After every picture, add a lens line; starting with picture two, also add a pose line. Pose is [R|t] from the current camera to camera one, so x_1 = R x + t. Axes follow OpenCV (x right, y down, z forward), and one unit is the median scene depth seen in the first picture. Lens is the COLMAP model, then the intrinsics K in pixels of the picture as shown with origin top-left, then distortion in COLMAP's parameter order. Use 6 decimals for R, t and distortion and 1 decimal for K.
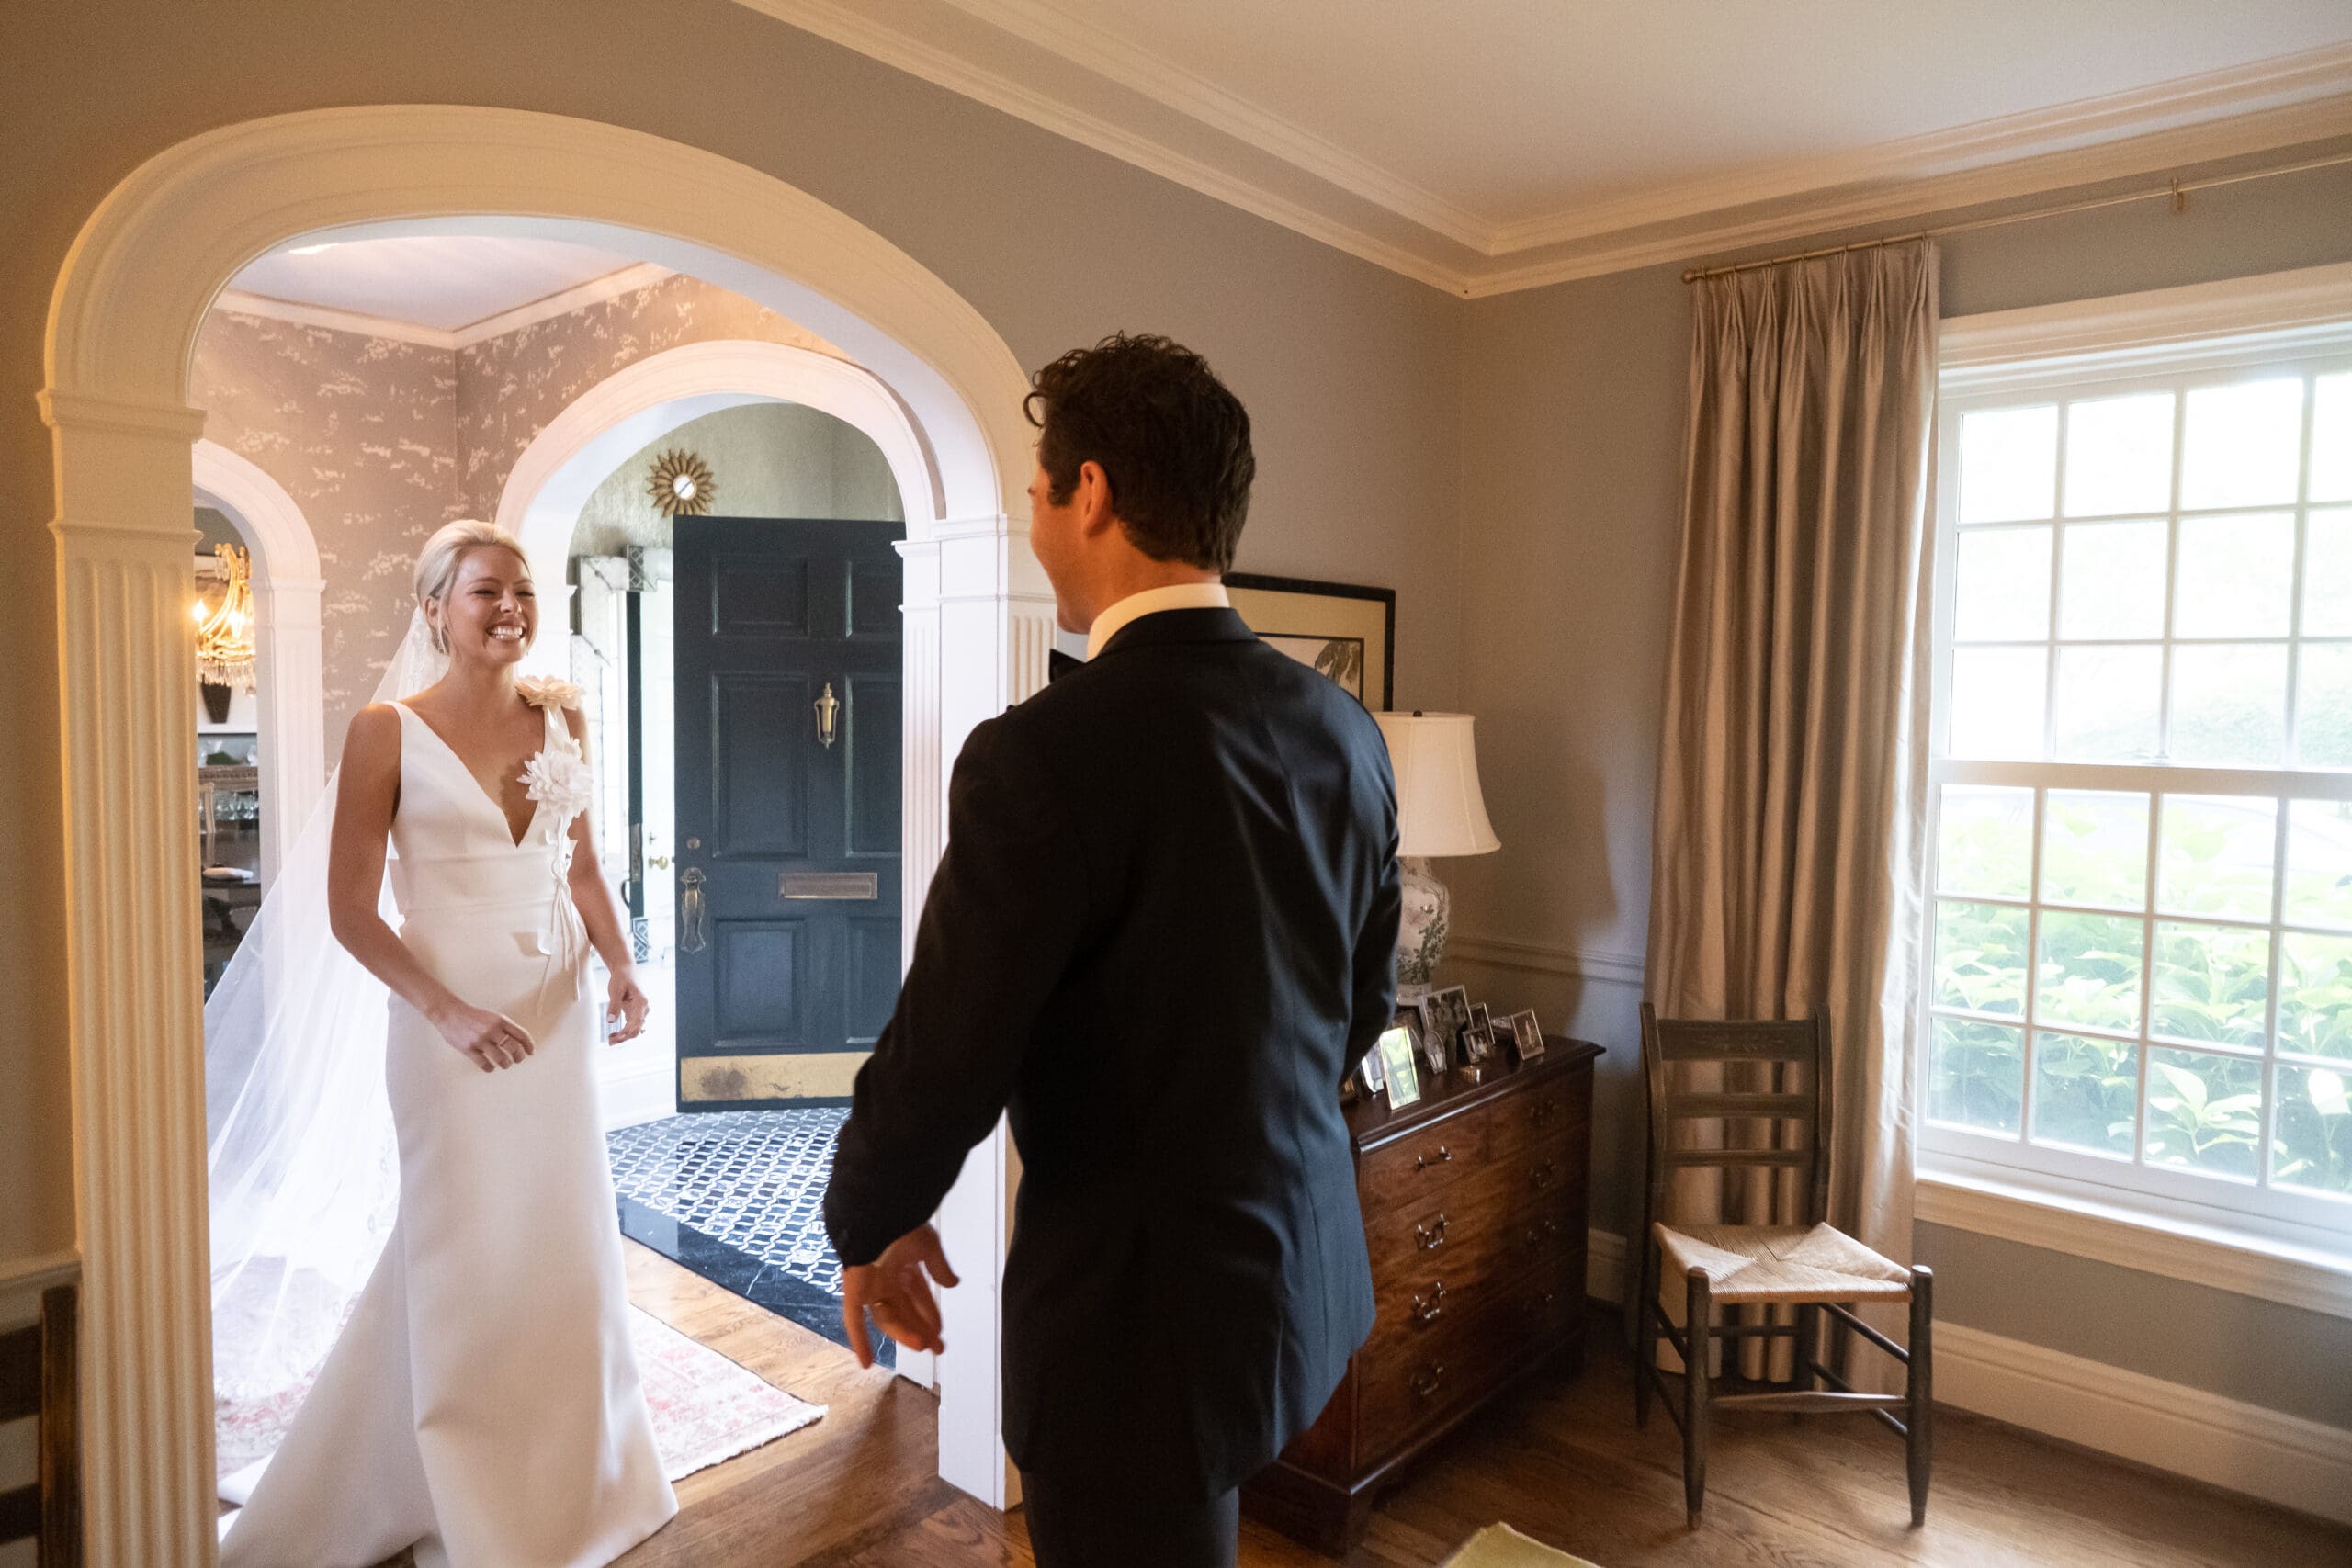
lens RADIAL K [[1473.5, 0, 1176.0], [0, 1473.5, 784.0], [0, 0, 1]] dist [-0.007318, -0.000165]
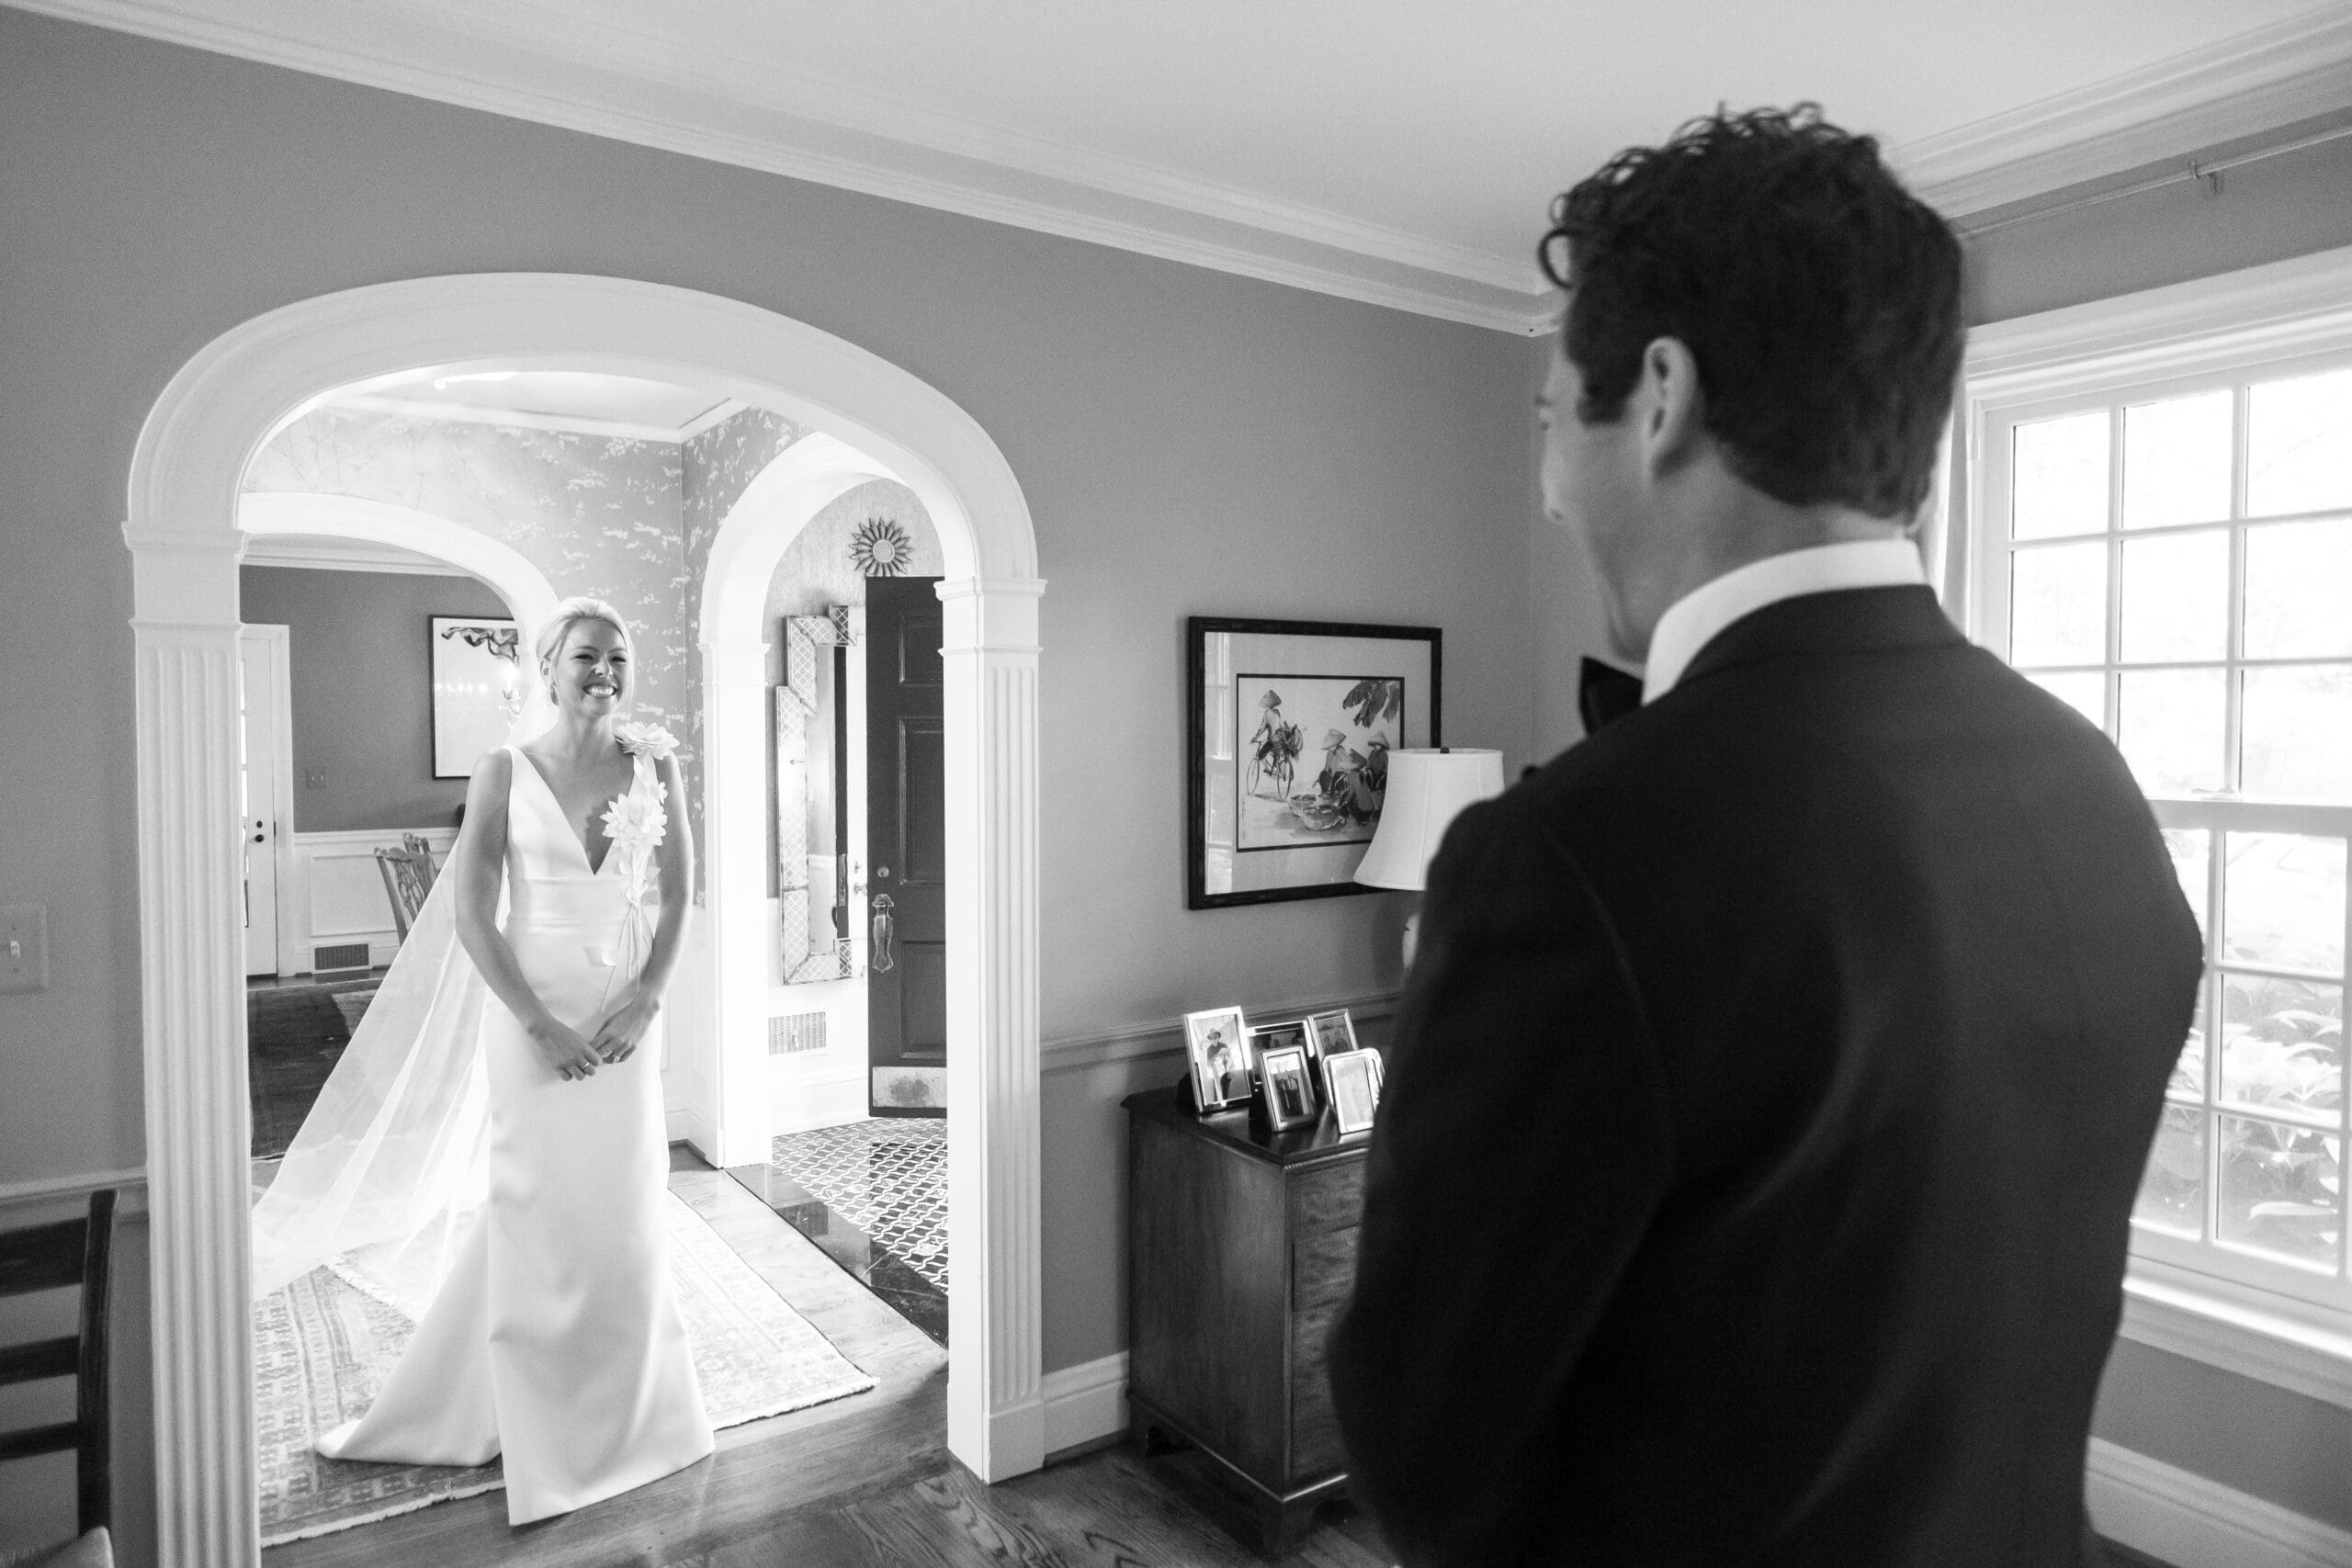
lens RADIAL K [[1473.5, 0, 1176.0], [0, 1473.5, 784.0], [0, 0, 1]] dist [-0.007318, -0.000165]
pose [[0.969239, -0.003740, -0.246094, 0.189241], [-0.002298, 0.999703, -0.024243, 0.000547], [0.246112, 0.024063, 0.968943, -0.023963]]
